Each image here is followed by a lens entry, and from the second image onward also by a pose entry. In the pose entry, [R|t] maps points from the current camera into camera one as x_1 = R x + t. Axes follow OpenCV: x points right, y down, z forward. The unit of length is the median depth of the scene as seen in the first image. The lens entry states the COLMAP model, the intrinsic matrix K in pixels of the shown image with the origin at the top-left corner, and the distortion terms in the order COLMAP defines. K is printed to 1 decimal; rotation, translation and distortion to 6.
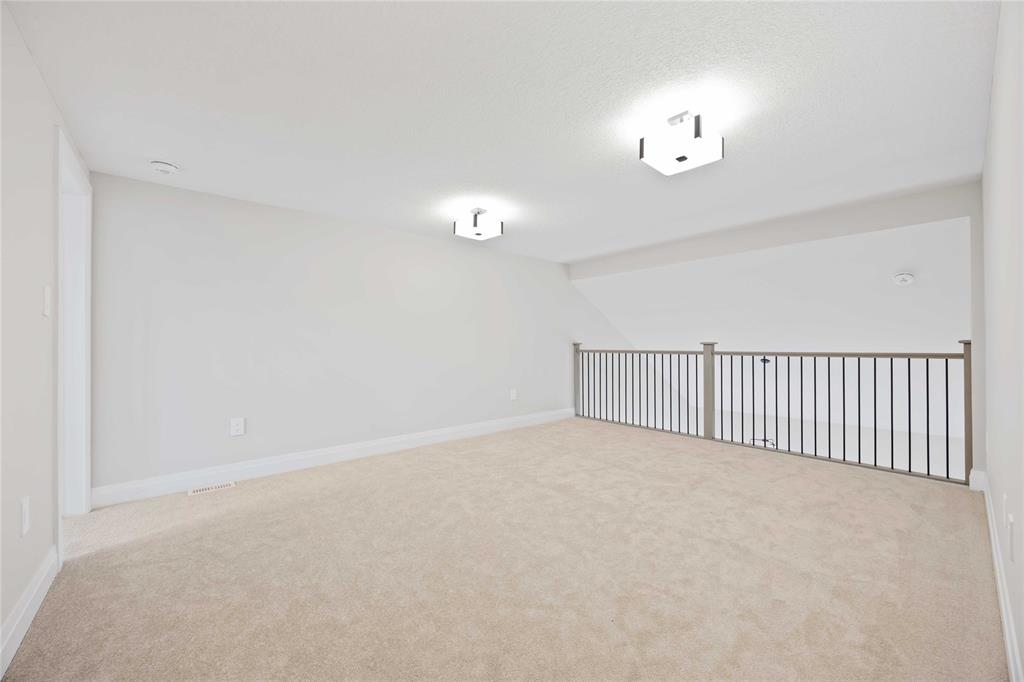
lens RADIAL K [[391.5, 0, 520.3], [0, 391.5, 340.7], [0, 0, 1]] dist [0.006019, -0.000947]
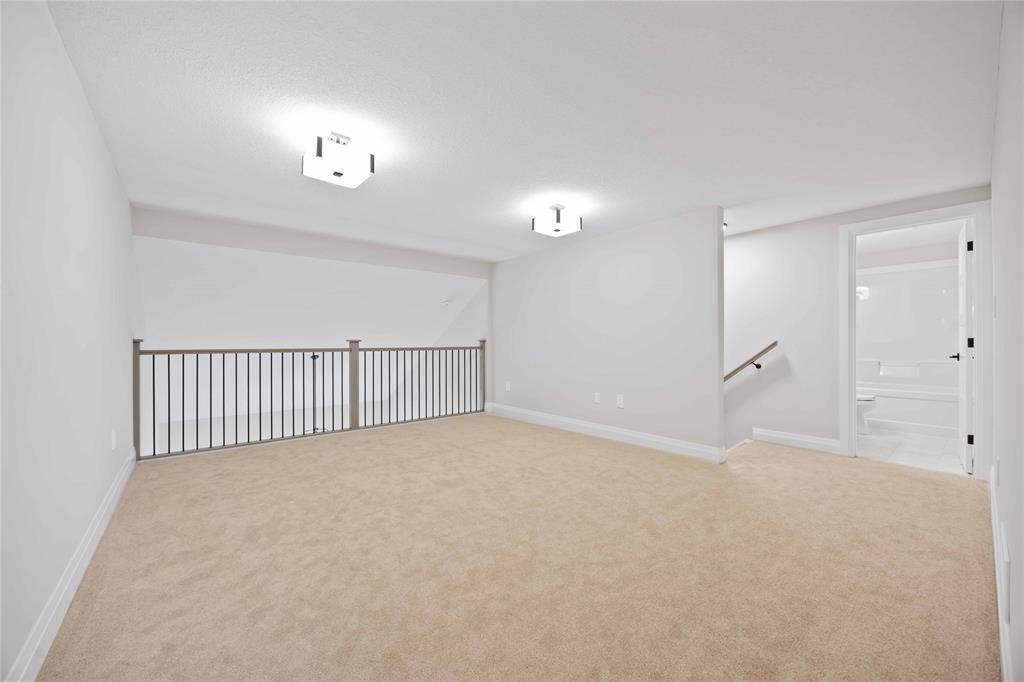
lens RADIAL K [[391.5, 0, 520.3], [0, 391.5, 343.7], [0, 0, 1]] dist [0.006019, -0.000947]
pose [[0.018474, -0.004525, 0.999819, -0.591754], [-0.011073, 0.999928, 0.004730, 0.004689], [-0.999768, -0.011158, 0.018423, 0.524889]]
